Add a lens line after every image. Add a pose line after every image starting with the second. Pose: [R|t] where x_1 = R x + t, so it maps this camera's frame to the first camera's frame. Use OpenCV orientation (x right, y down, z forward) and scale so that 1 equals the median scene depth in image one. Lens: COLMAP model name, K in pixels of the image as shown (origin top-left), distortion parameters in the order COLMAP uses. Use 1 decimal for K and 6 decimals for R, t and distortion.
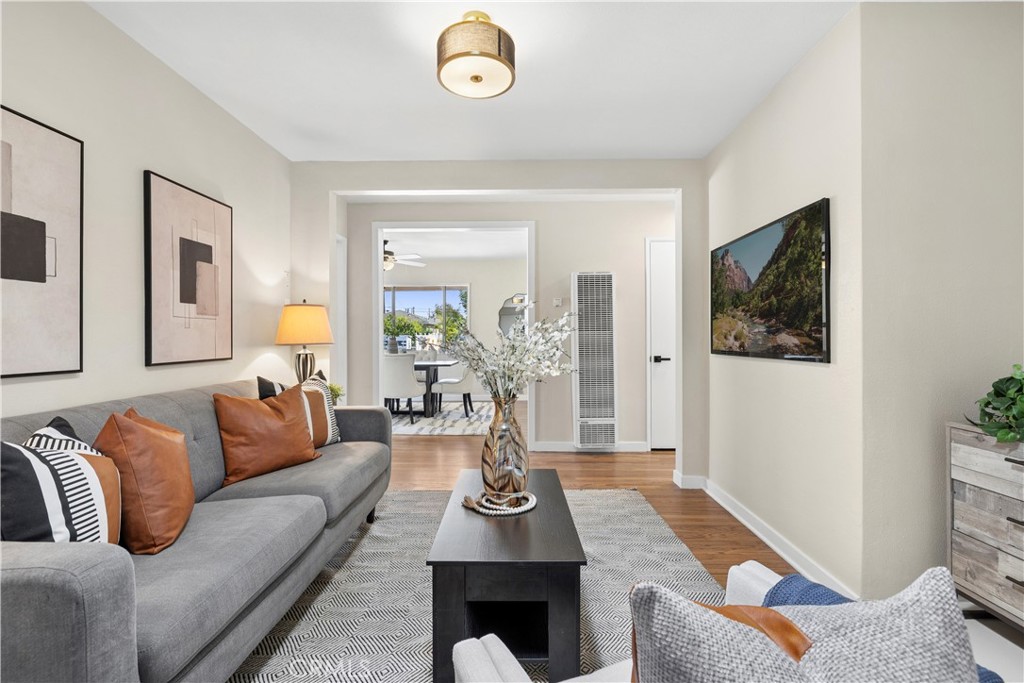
lens RADIAL K [[446.7, 0, 513.8], [0, 446.7, 336.1], [0, 0, 1]] dist [-0.001005, -0.000026]
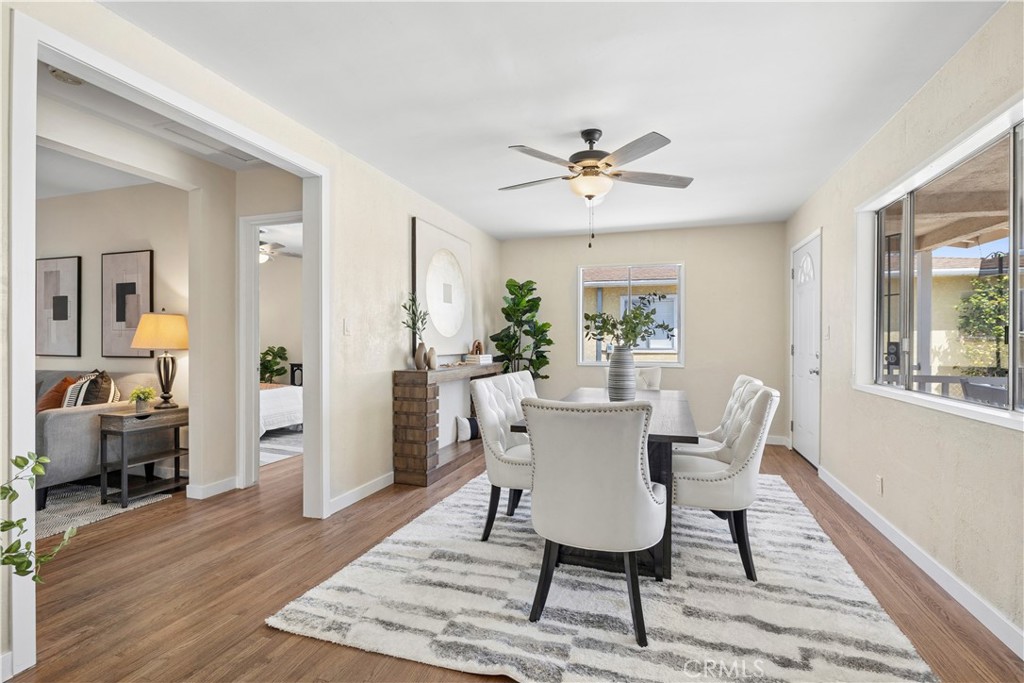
lens RADIAL K [[480.5, 0, 508.3], [0, 480.5, 347.4], [0, 0, 1]] dist [0.000132, -0.000059]
pose [[-0.293191, 0.014493, -0.955944, 0.536133], [0.000503, 0.999887, 0.015004, -0.003982], [0.956054, 0.003918, -0.293165, 2.781004]]
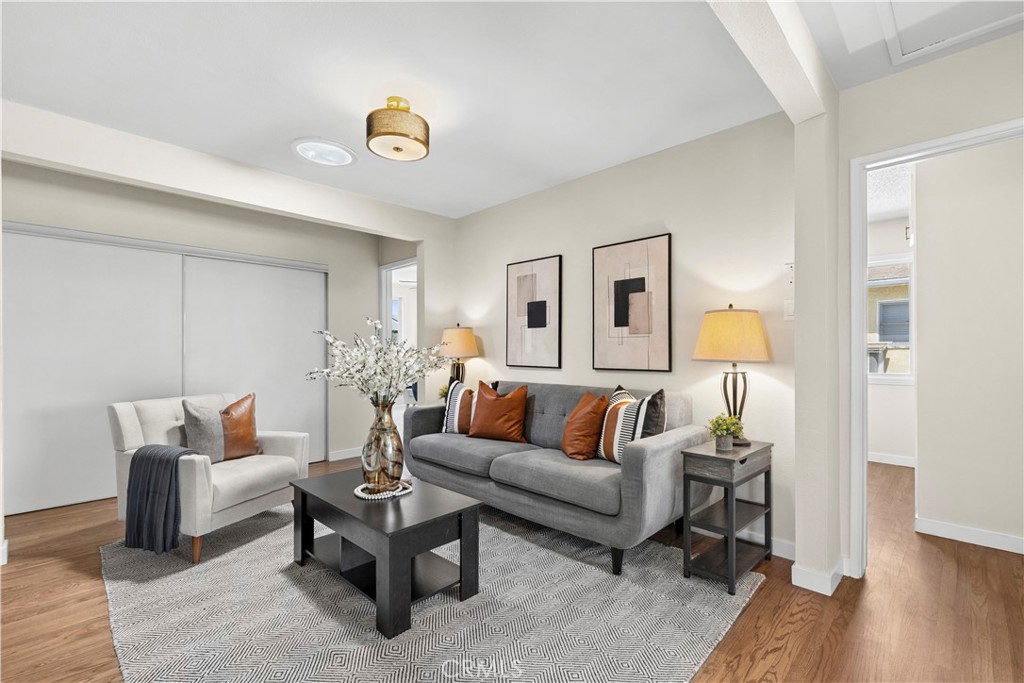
lens RADIAL K [[445.3, 0, 515.5], [0, 445.3, 349.8], [0, 0, 1]] dist [0.003654, 0.000172]
pose [[-0.673228, 0.007423, -0.739398, 0.477733], [0.009273, 0.999956, 0.001596, -0.007926], [0.739377, -0.005782, -0.673267, 1.606640]]
